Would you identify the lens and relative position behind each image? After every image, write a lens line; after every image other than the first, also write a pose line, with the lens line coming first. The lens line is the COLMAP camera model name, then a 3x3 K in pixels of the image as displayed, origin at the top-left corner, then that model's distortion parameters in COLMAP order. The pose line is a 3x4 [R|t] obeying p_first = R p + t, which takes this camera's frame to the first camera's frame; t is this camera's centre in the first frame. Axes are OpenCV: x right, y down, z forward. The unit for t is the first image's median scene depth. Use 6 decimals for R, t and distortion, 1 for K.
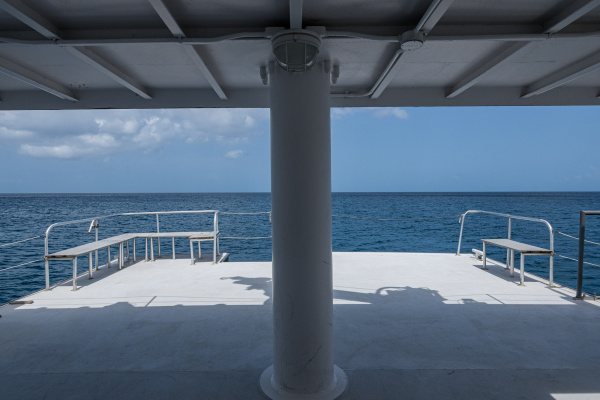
lens RADIAL K [[374.2, 0, 300.0], [0, 374.2, 200.0], [0, 0, 1]] dist [0.001213, -0.001932]
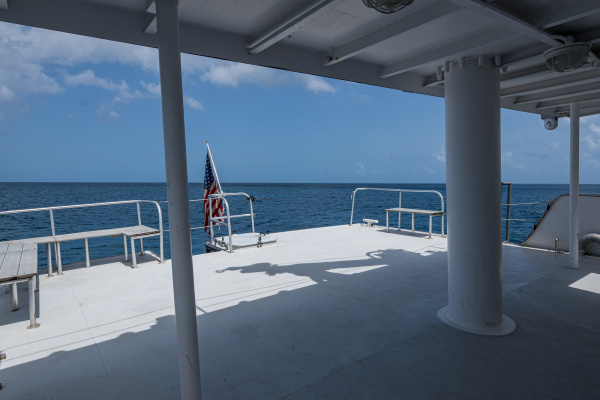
lens RADIAL K [[363.1, 0, 300.0], [0, 363.1, 200.0], [0, 0, 1]] dist [0.004594, 0.000432]
pose [[0.804577, -0.056666, 0.591138, -0.495349], [0.038506, 0.998320, 0.043288, 0.006652], [-0.592598, -0.012066, 0.805408, 0.166370]]
